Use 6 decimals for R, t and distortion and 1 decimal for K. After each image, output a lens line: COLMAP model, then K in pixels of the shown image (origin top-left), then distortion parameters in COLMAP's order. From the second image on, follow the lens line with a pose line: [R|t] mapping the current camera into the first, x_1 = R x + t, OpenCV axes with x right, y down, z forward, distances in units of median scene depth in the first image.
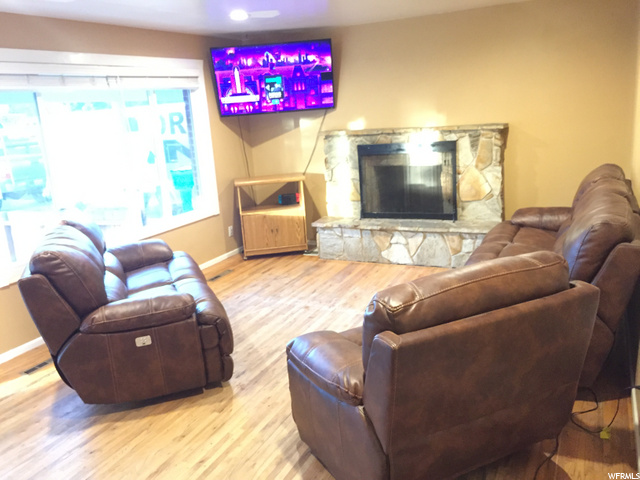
lens RADIAL K [[548.3, 0, 320.0], [0, 548.3, 240.0], [0, 0, 1]] dist [0.063793, -0.098465]
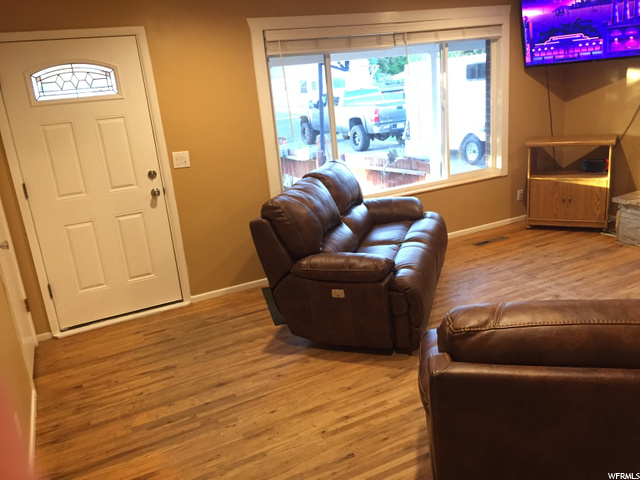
lens RADIAL K [[548.3, 0, 320.0], [0, 548.3, 240.0], [0, 0, 1]] dist [0.063793, -0.098465]
pose [[0.786269, 0.170358, -0.593935, 0.164502], [-0.109742, 0.984460, 0.137094, -0.038604], [0.608060, -0.042613, 0.792747, 0.074089]]
